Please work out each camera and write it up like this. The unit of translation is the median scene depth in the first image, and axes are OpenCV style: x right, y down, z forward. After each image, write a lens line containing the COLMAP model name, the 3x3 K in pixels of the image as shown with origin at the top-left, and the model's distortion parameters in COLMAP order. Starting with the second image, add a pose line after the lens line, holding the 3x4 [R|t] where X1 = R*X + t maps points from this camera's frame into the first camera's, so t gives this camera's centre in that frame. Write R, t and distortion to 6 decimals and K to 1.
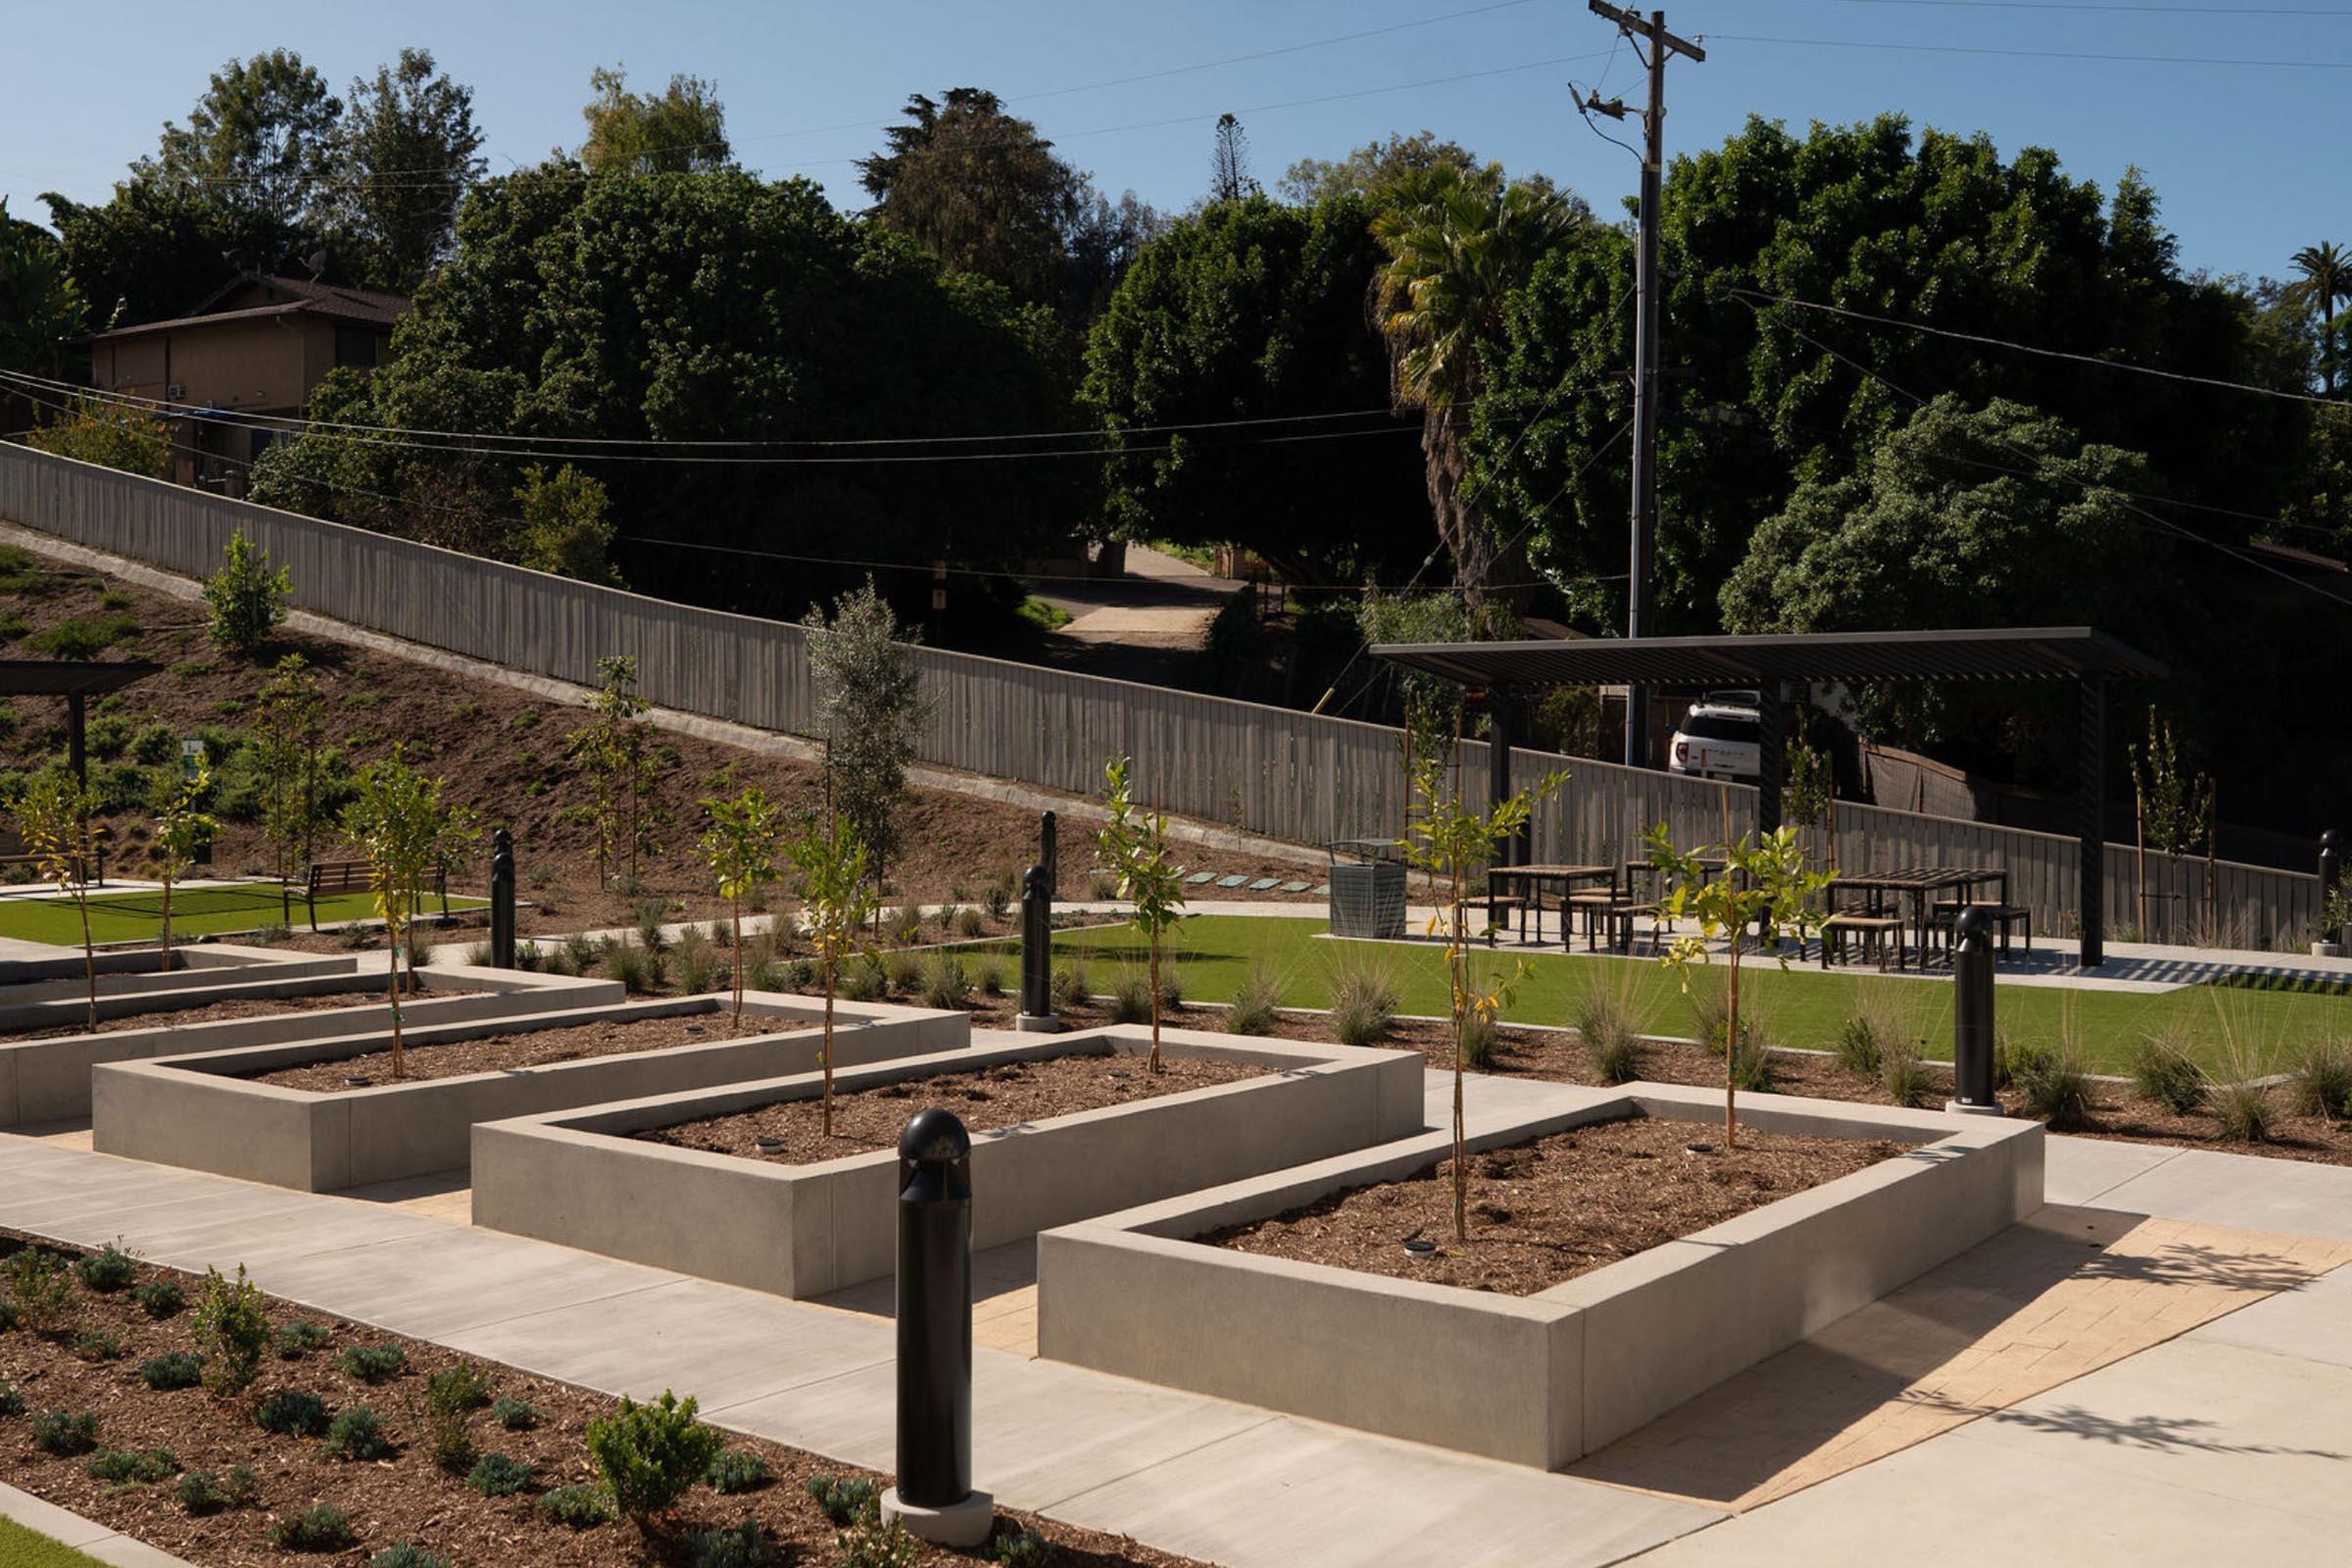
lens RADIAL K [[2400.4, 0, 1192.1], [0, 2400.4, 772.1], [0, 0, 1]] dist [-0.042903, 0.000000]
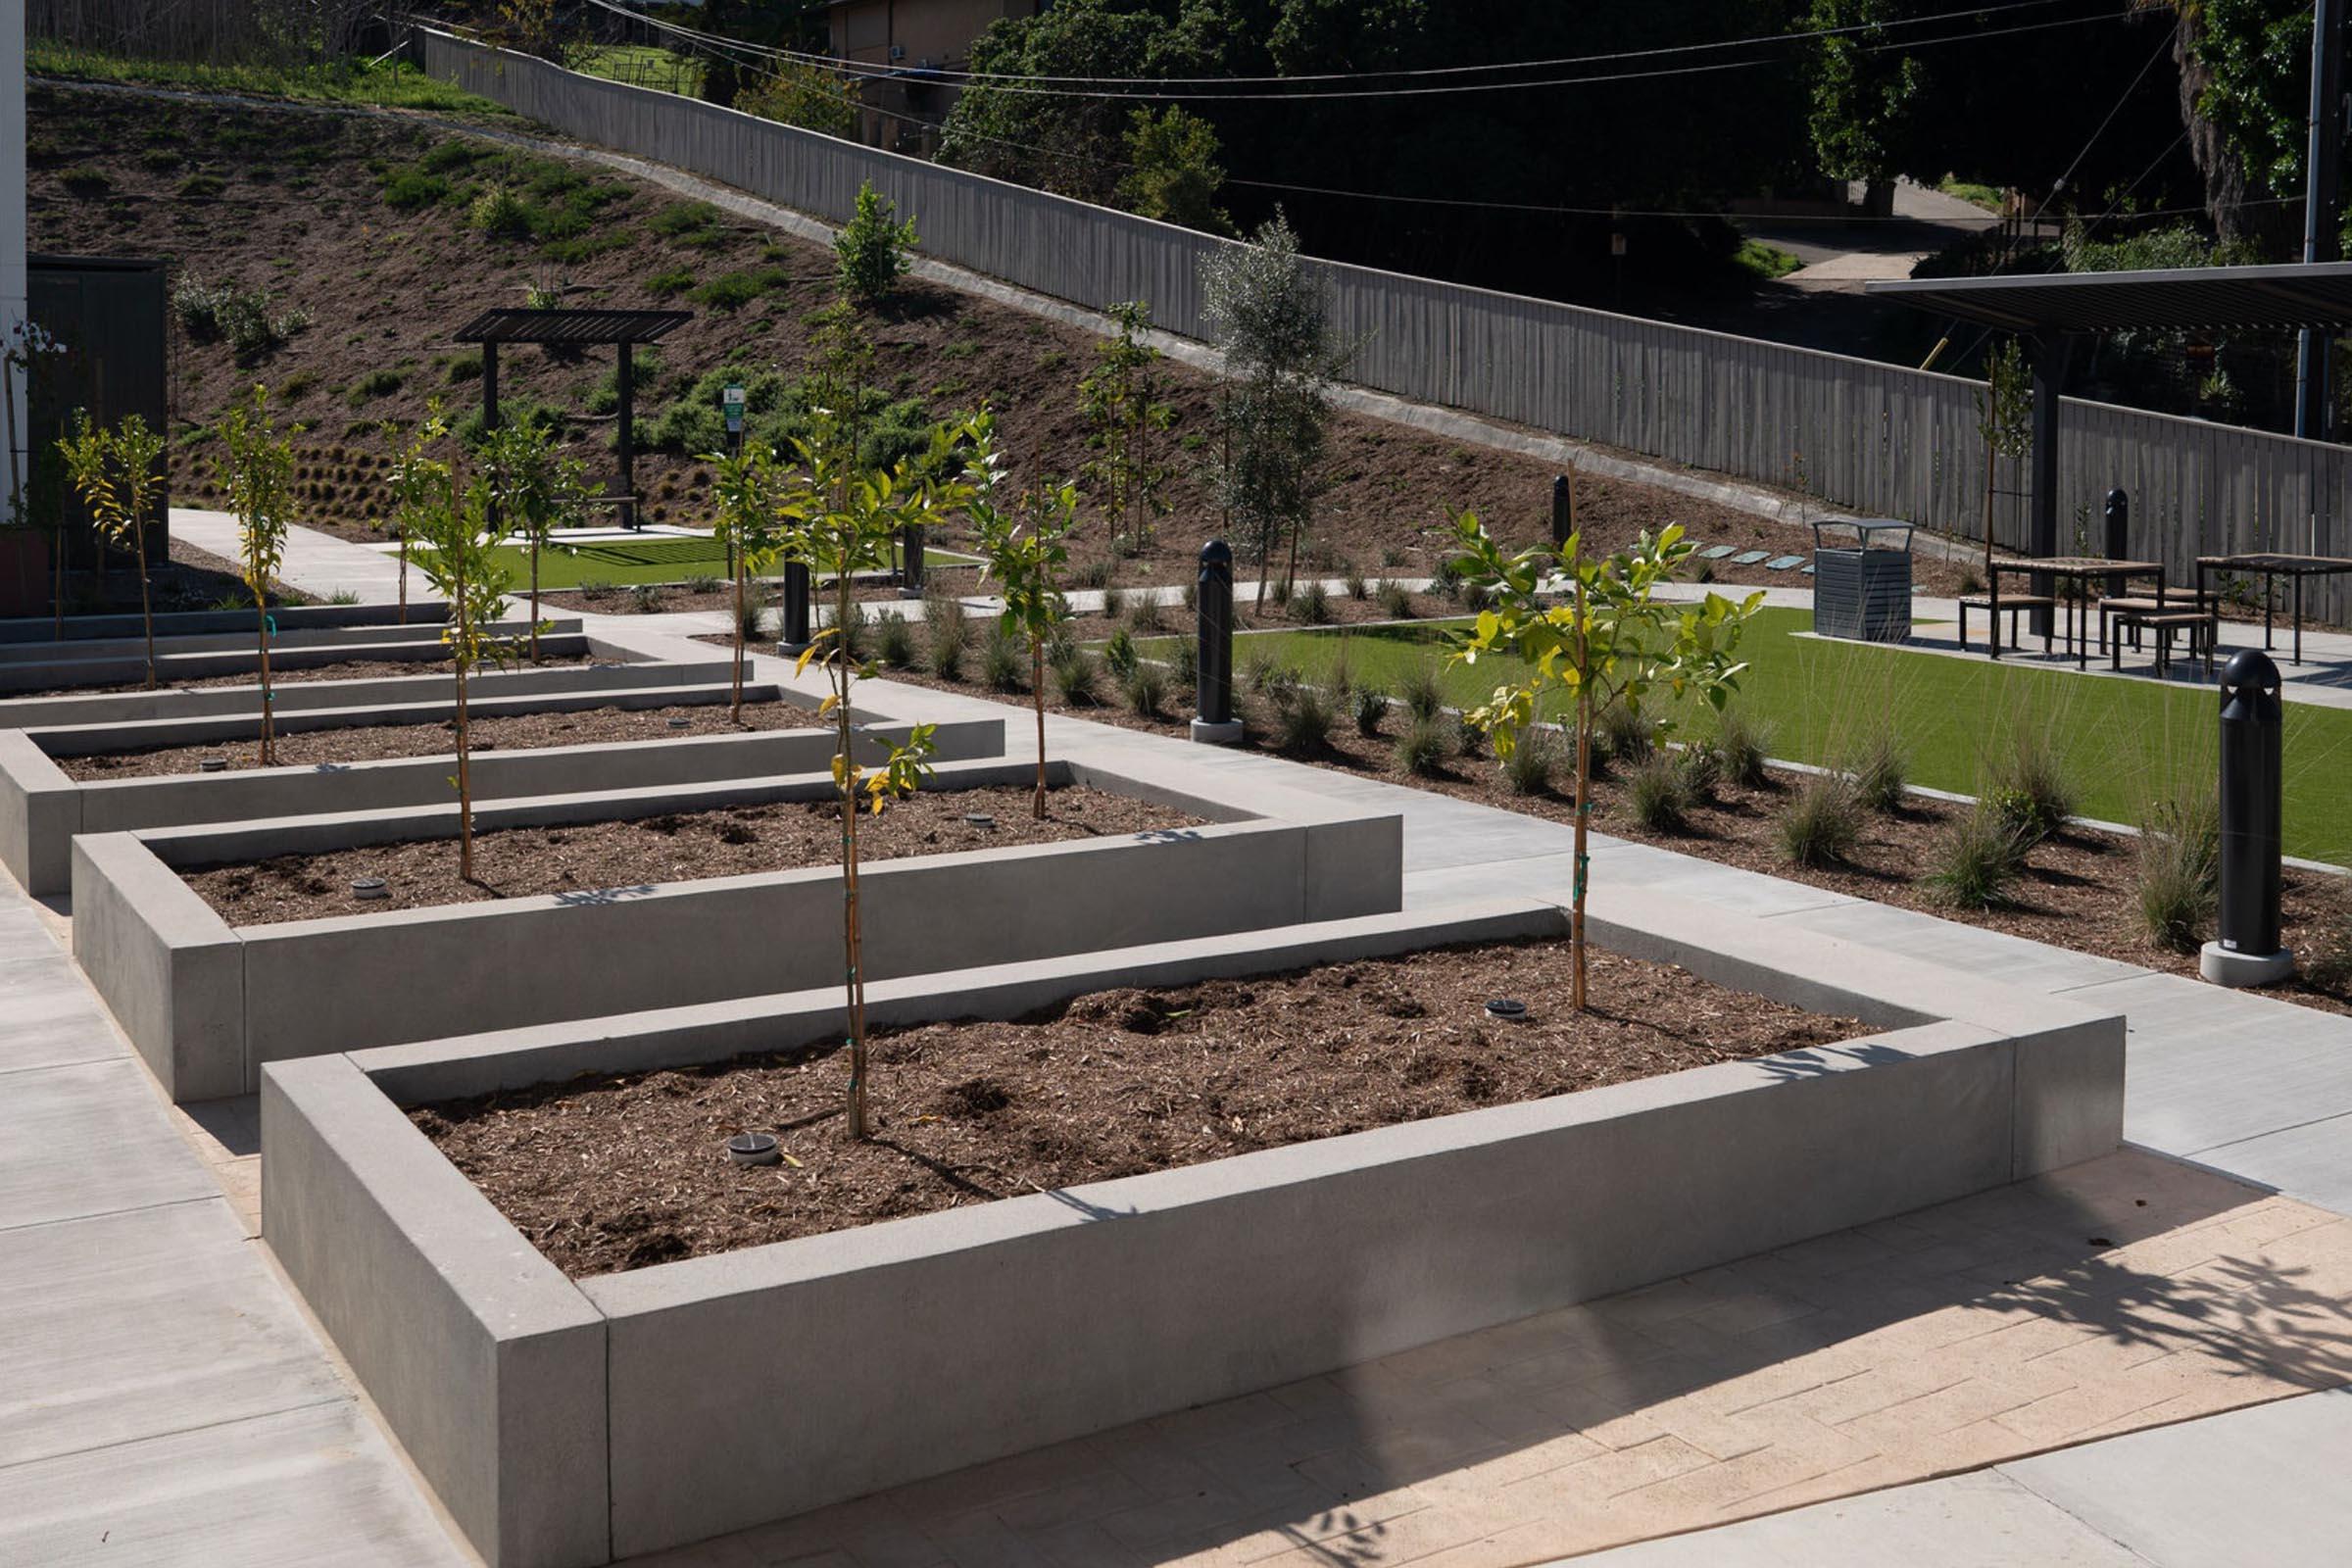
lens RADIAL K [[2378.7, 0, 1249.7], [0, 2378.7, 534.9], [0, 0, 1]] dist [-0.032459, 0.000000]
pose [[0.934470, 0.029273, -0.354837, 0.114330], [-0.013332, 0.998792, 0.047285, -0.001555], [0.355793, -0.039456, 0.933732, 0.110306]]
